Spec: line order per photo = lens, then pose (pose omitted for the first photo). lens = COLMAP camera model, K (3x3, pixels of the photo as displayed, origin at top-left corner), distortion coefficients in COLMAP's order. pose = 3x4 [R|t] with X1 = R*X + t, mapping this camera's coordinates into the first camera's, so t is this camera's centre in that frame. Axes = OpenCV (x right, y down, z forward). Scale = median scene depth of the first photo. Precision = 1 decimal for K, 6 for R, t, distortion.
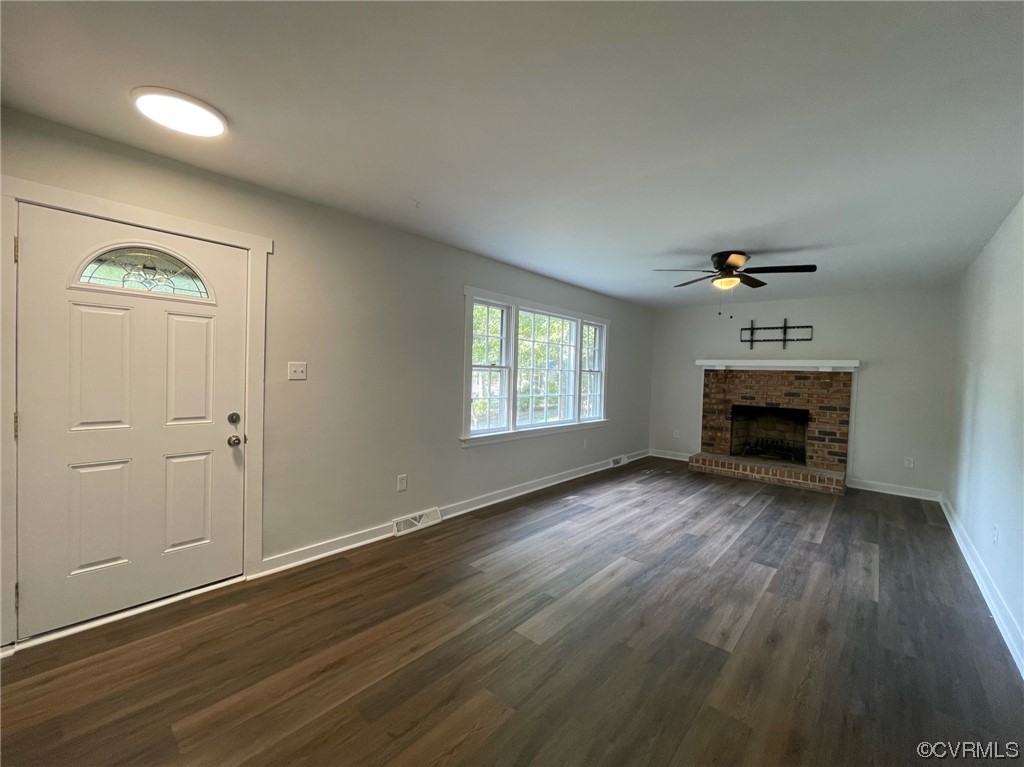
lens RADIAL K [[415.6, 0, 510.8], [0, 415.6, 381.8], [0, 0, 1]] dist [-0.003907, 0.000492]
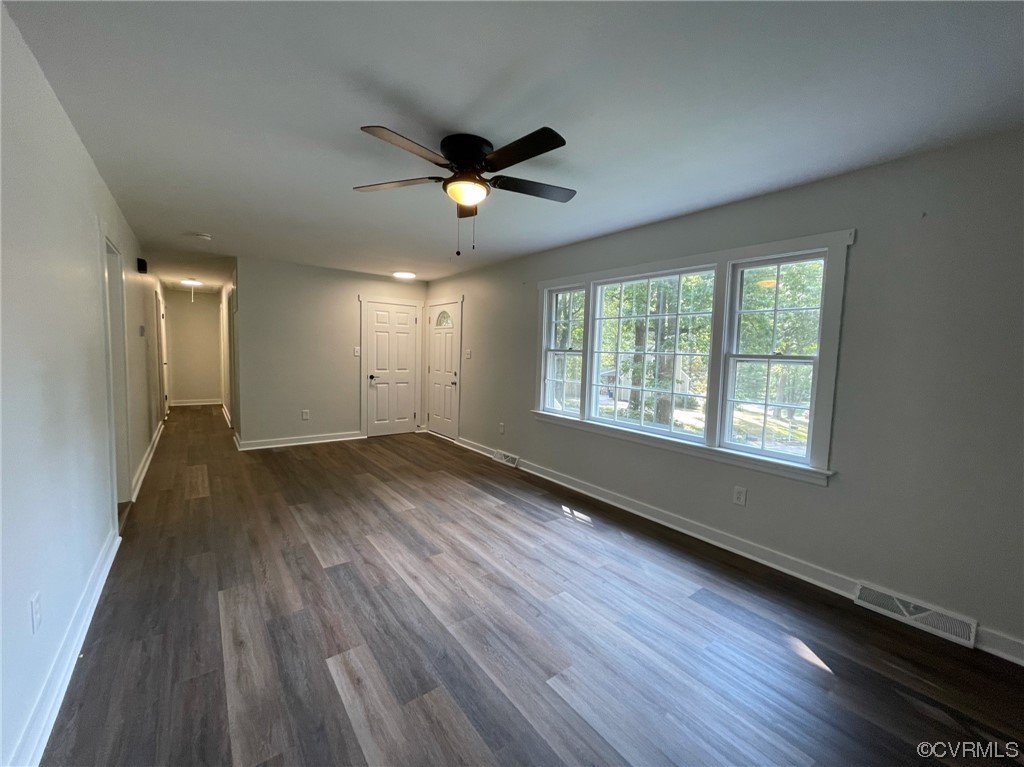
lens RADIAL K [[415.6, 0, 510.8], [0, 415.6, 381.8], [0, 0, 1]] dist [-0.003907, 0.000492]
pose [[-0.191114, 0.042097, -0.980665, 1.207716], [-0.055436, 0.997022, 0.053603, -0.008436], [0.980001, 0.064608, -0.188211, 1.306897]]
